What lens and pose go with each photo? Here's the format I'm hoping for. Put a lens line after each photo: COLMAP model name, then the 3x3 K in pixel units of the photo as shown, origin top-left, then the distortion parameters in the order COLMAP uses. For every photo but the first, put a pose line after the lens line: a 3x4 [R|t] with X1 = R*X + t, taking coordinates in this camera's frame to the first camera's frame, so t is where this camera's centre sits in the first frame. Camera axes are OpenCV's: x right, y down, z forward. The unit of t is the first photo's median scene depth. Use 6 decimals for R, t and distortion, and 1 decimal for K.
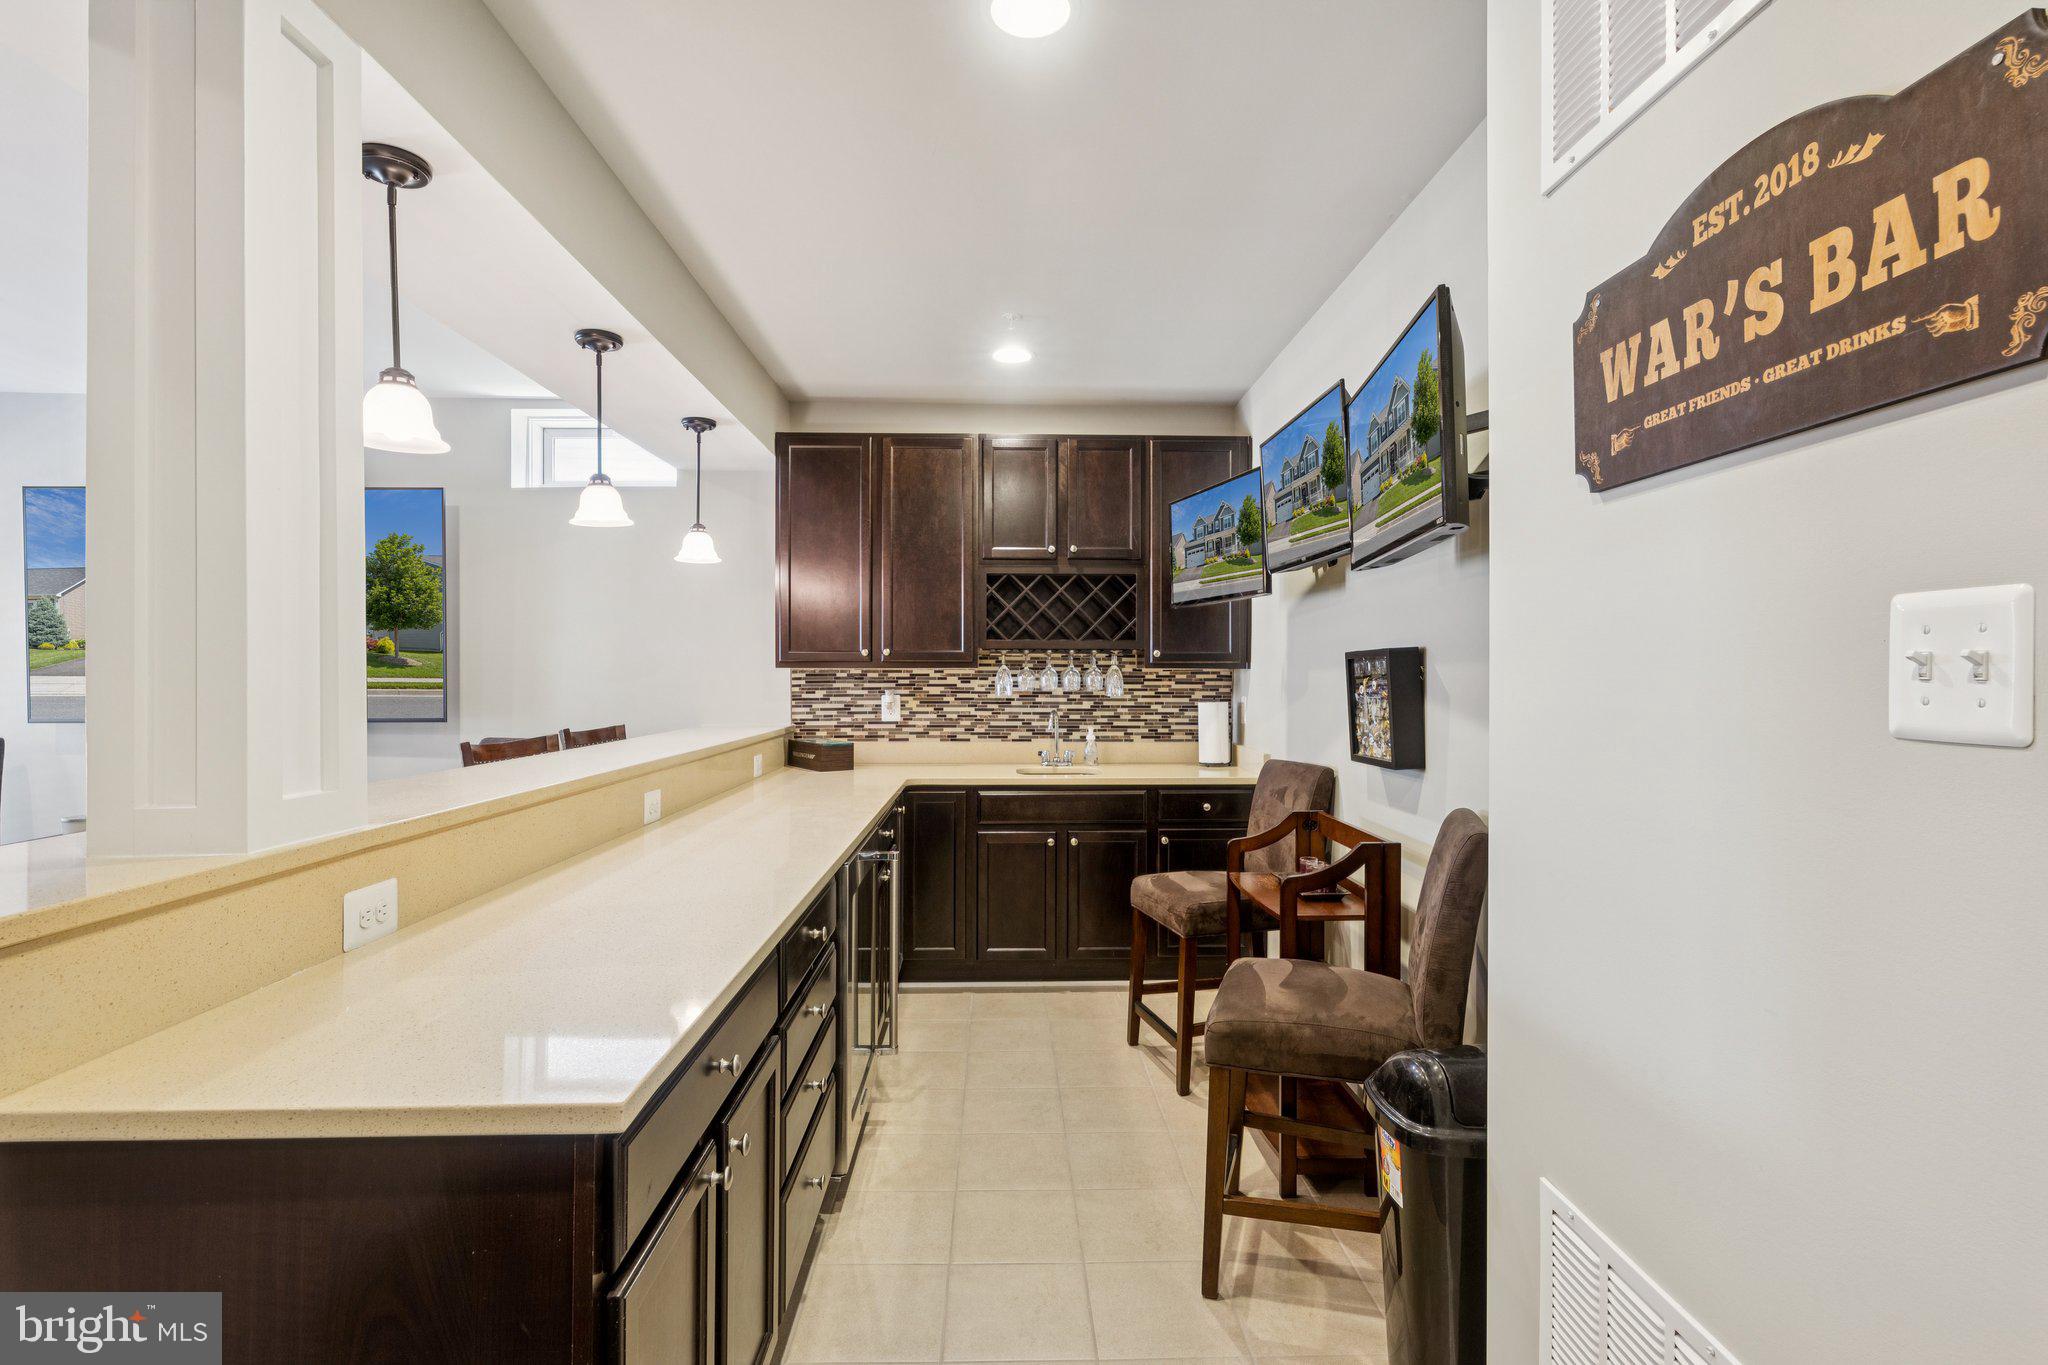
lens RADIAL K [[937.3, 0, 1024.0], [0, 937.3, 682.5], [0, 0, 1]] dist [-0.001211, -0.000160]
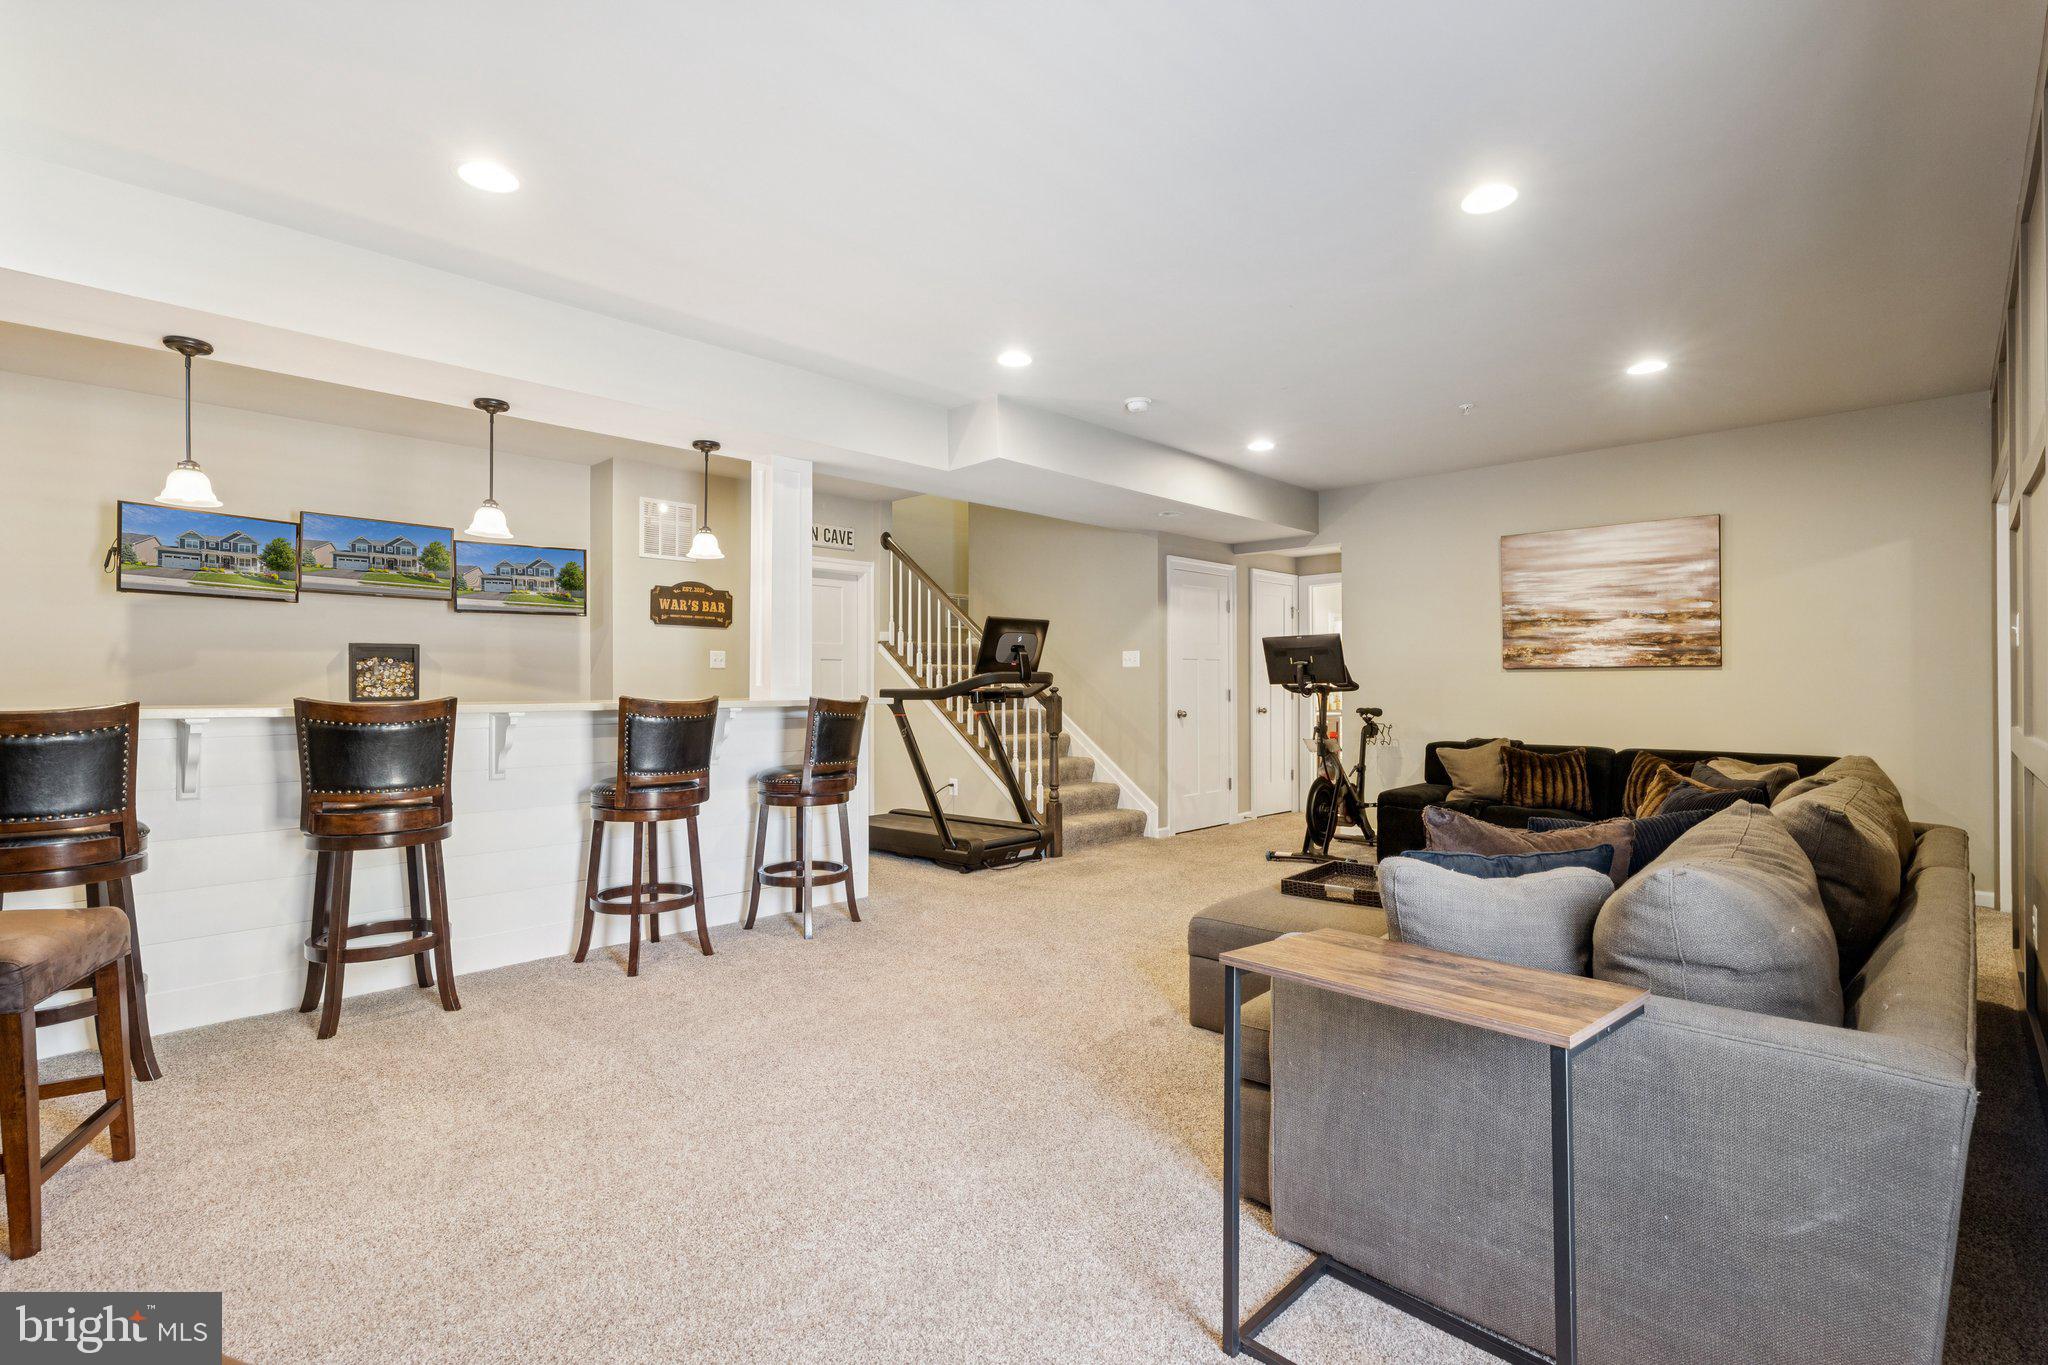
lens RADIAL K [[937.3, 0, 1024.0], [0, 937.3, 682.5], [0, 0, 1]] dist [-0.001211, -0.000160]
pose [[-0.687040, 0.023383, 0.726243, -1.237254], [0.023062, 0.999680, -0.010370, 0.059649], [-0.726254, 0.009624, -0.687360, 0.842051]]
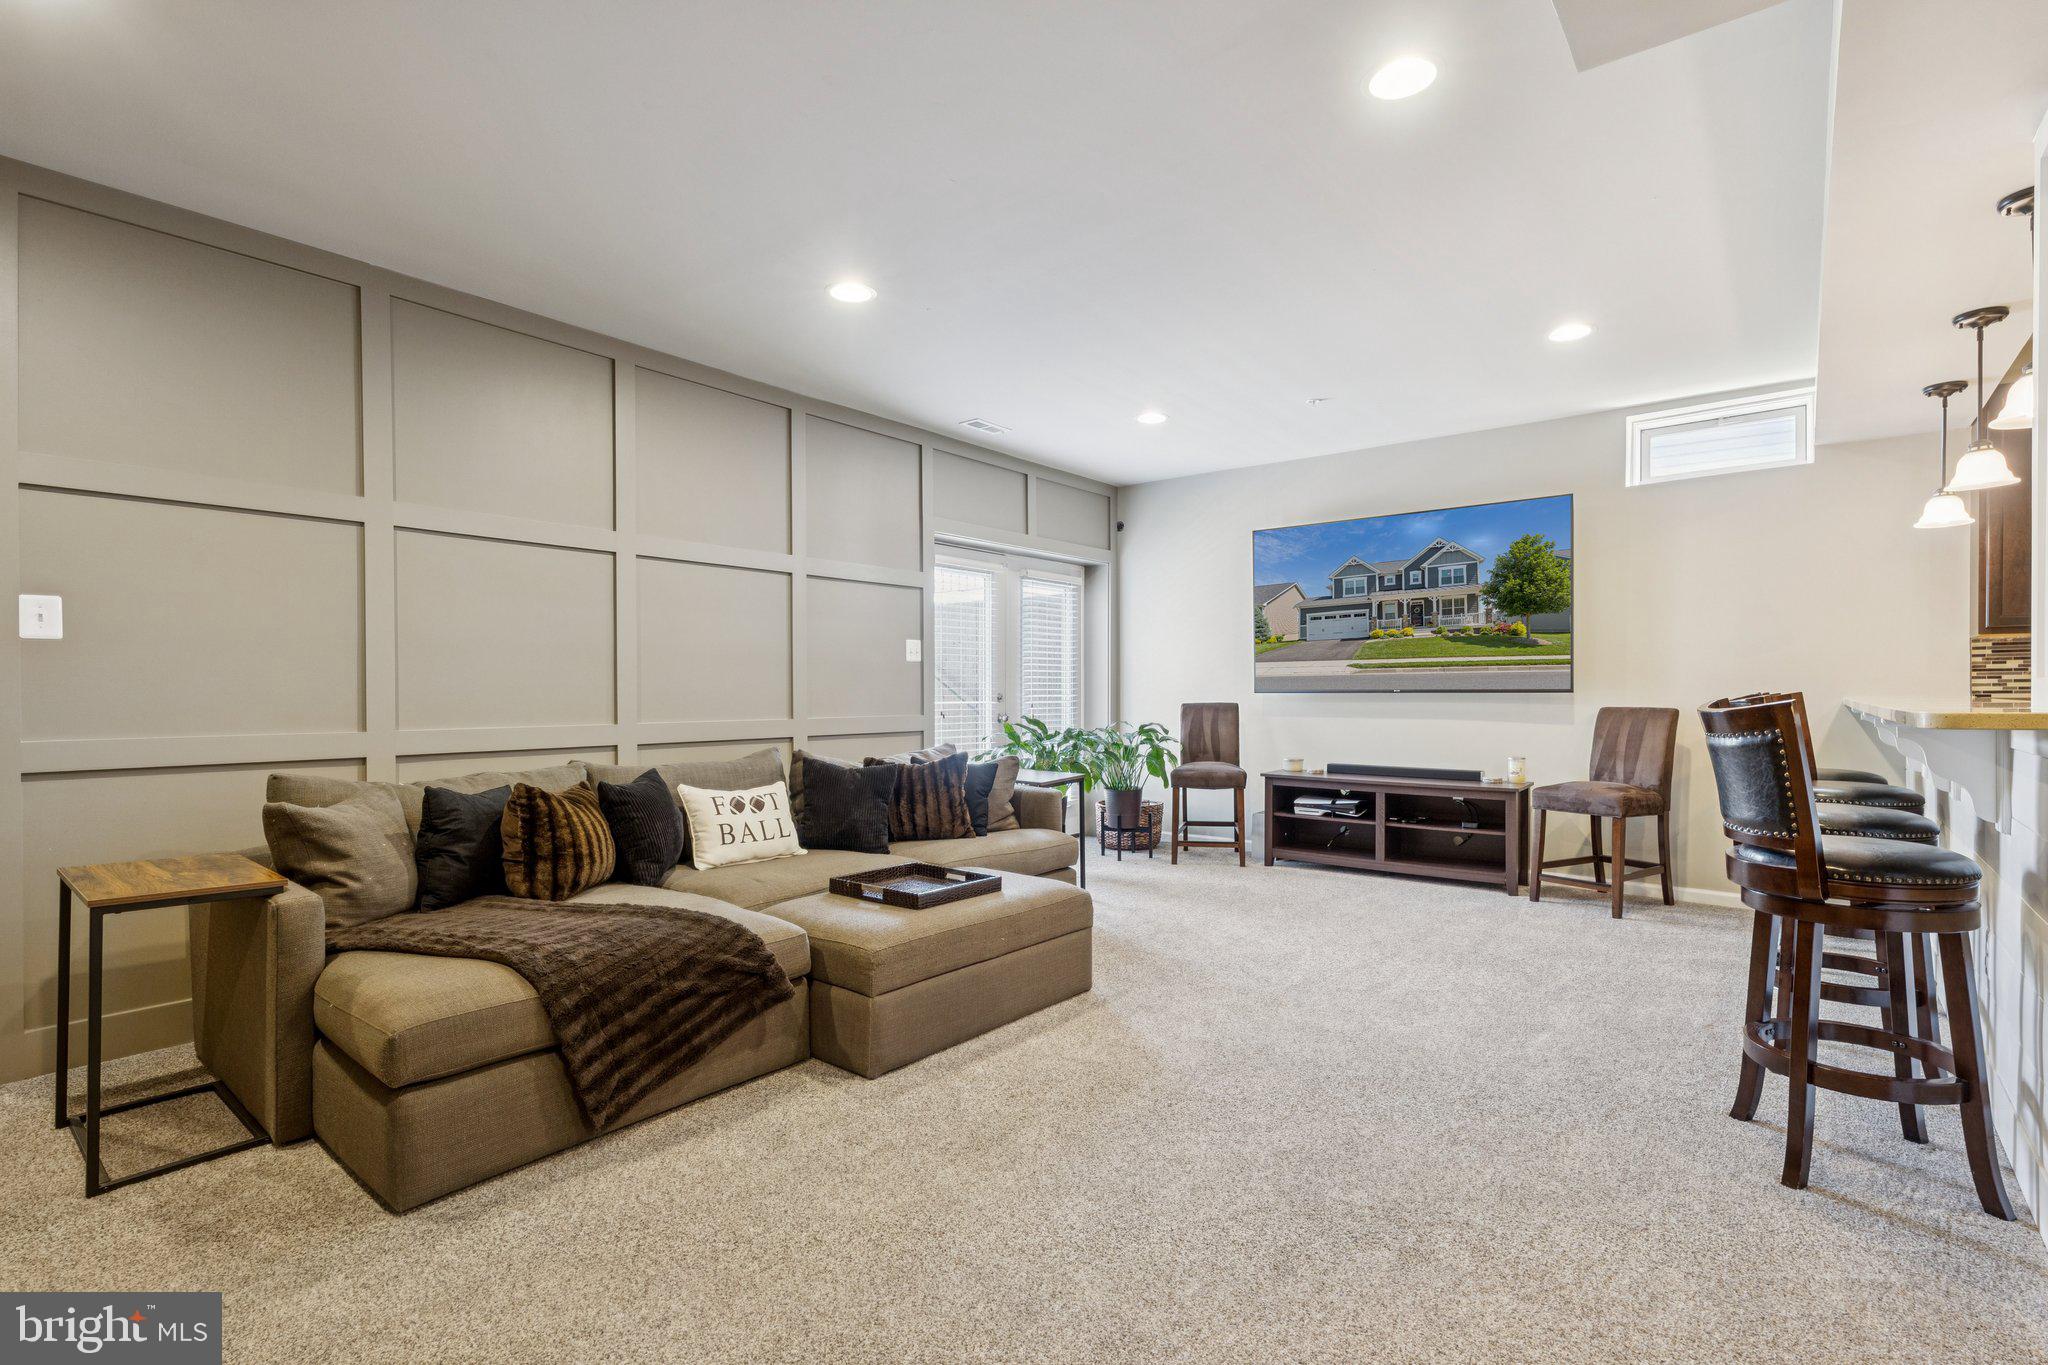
lens RADIAL K [[961.9, 0, 1024.0], [0, 961.9, 682.5], [0, 0, 1]] dist [-0.016596, 0.000027]
pose [[0.767431, -0.006665, -0.641097, -0.381193], [-0.001384, 0.999926, -0.012053, 0.044458], [0.641130, 0.010137, 0.767365, -0.340794]]
